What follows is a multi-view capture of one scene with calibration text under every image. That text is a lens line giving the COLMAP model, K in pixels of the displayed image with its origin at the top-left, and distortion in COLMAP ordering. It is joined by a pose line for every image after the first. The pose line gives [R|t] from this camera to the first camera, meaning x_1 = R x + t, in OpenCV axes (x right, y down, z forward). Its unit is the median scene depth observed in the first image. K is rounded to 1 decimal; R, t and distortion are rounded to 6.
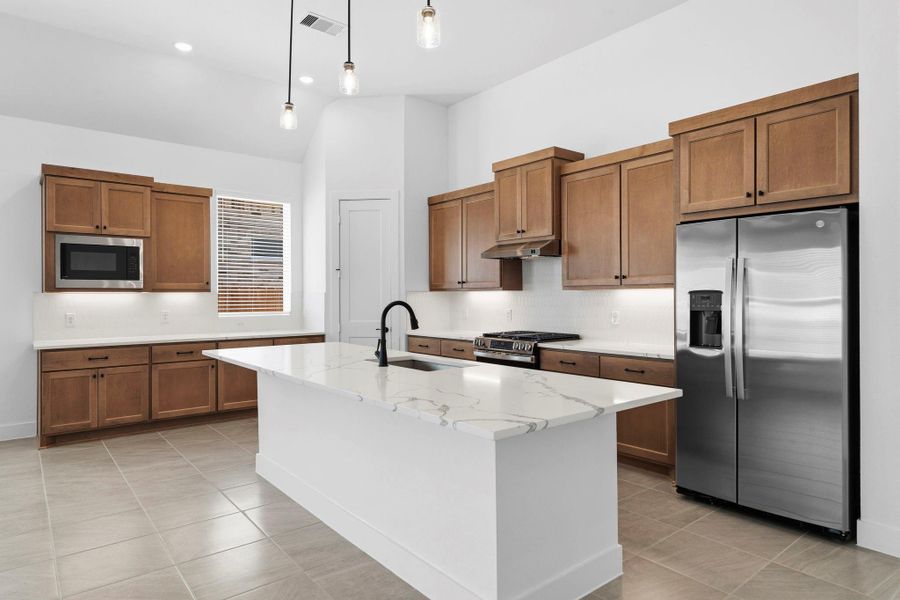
lens RADIAL K [[535.7, 0, 451.8], [0, 535.7, 297.5], [0, 0, 1]] dist [-0.006855, -0.000012]
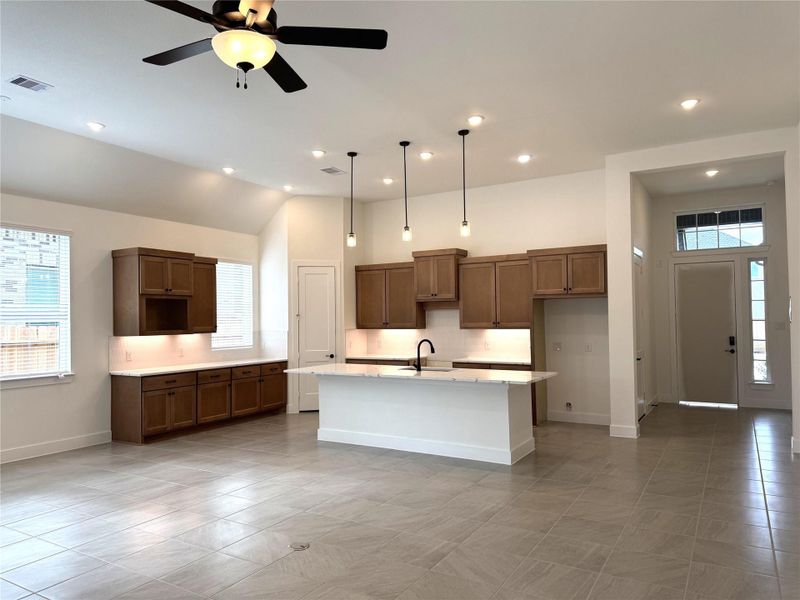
lens RADIAL K [[569.6, 0, 403.1], [0, 569.6, 303.8], [0, 0, 1]] dist [0.028927, -0.042556]
pose [[0.935510, 0.002158, 0.353293, -0.620887], [0.009037, 0.999508, -0.030035, -0.043235], [-0.353184, 0.031291, 0.935030, -0.668973]]
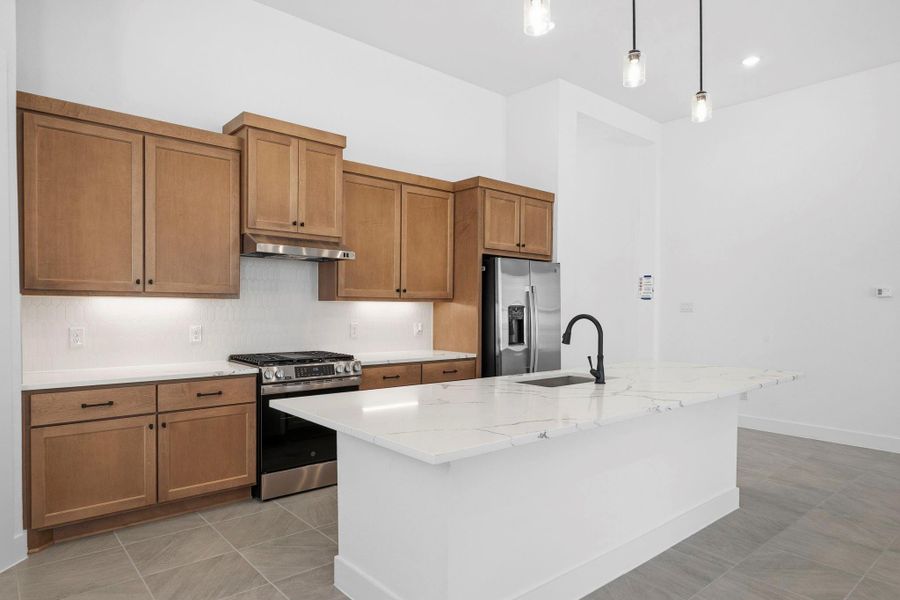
lens RADIAL K [[535.7, 0, 457.8], [0, 535.7, 329.8], [0, 0, 1]] dist [-0.006855, -0.000012]
pose [[-0.030972, -0.035690, 0.998883, -0.683636], [-0.005890, 0.999351, 0.035524, 0.001311], [-0.999503, -0.004783, -0.031162, 0.826655]]
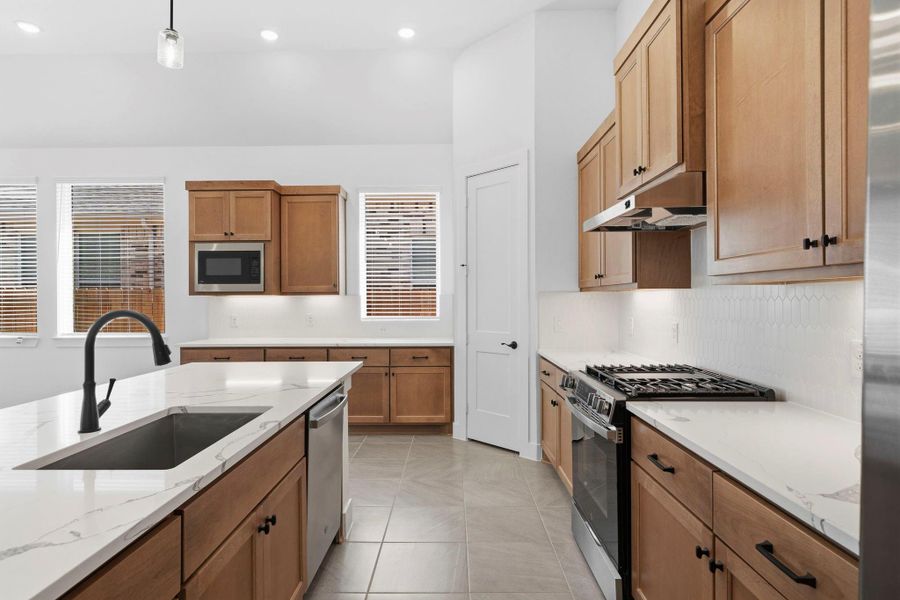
lens RADIAL K [[485.5, 0, 452.6], [0, 485.5, 300.6], [0, 0, 1]] dist [0.004197, 0.001870]
pose [[0.767214, 0.001276, -0.641389, 0.300992], [0.001258, 0.999993, 0.003494, -0.002992], [0.641389, -0.003488, 0.767208, 0.556720]]
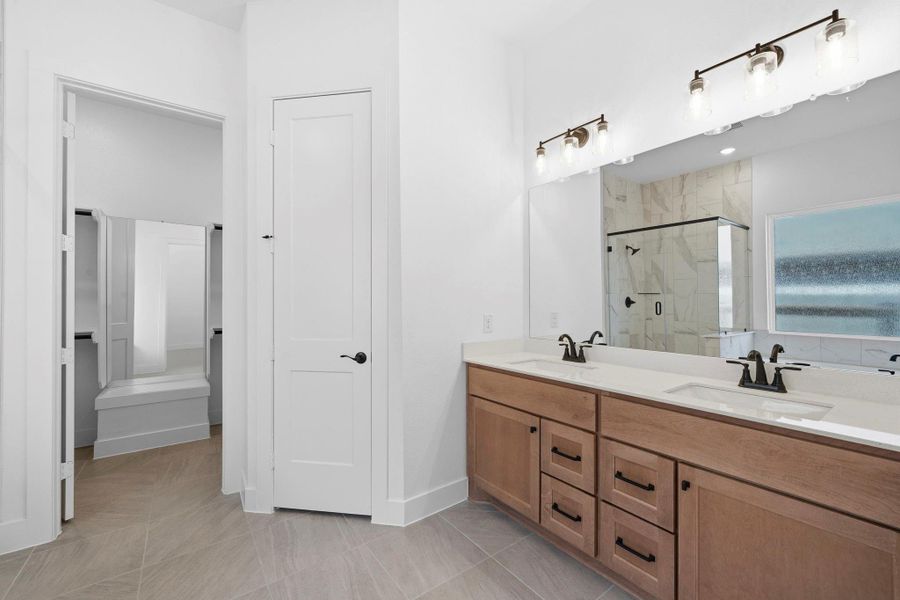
lens RADIAL K [[372.9, 0, 448.7], [0, 372.9, 298.0], [0, 0, 1]] dist [0.001727, -0.000037]
pose [[0.998791, -0.003300, -0.049042, -0.031262], [0.002892, 0.999961, -0.008384, 0.011005], [0.049067, 0.008232, 0.998762, 0.837248]]
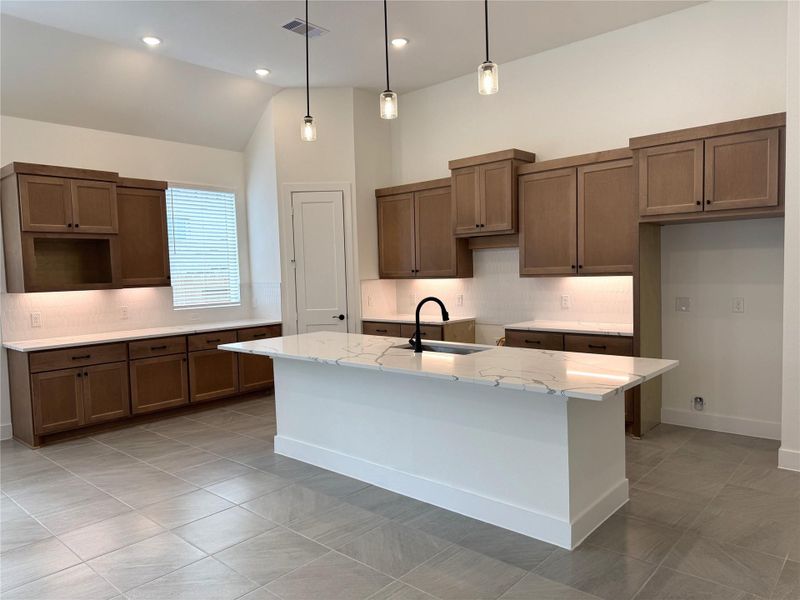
lens RADIAL K [[569.6, 0, 397.1], [0, 569.6, 308.3], [0, 0, 1]] dist [0.028927, -0.042556]
pose [[0.987532, -0.033028, 0.153914, -0.236909], [0.023470, 0.997705, 0.063510, -0.032443], [-0.155659, -0.059105, 0.986041, -0.149272]]
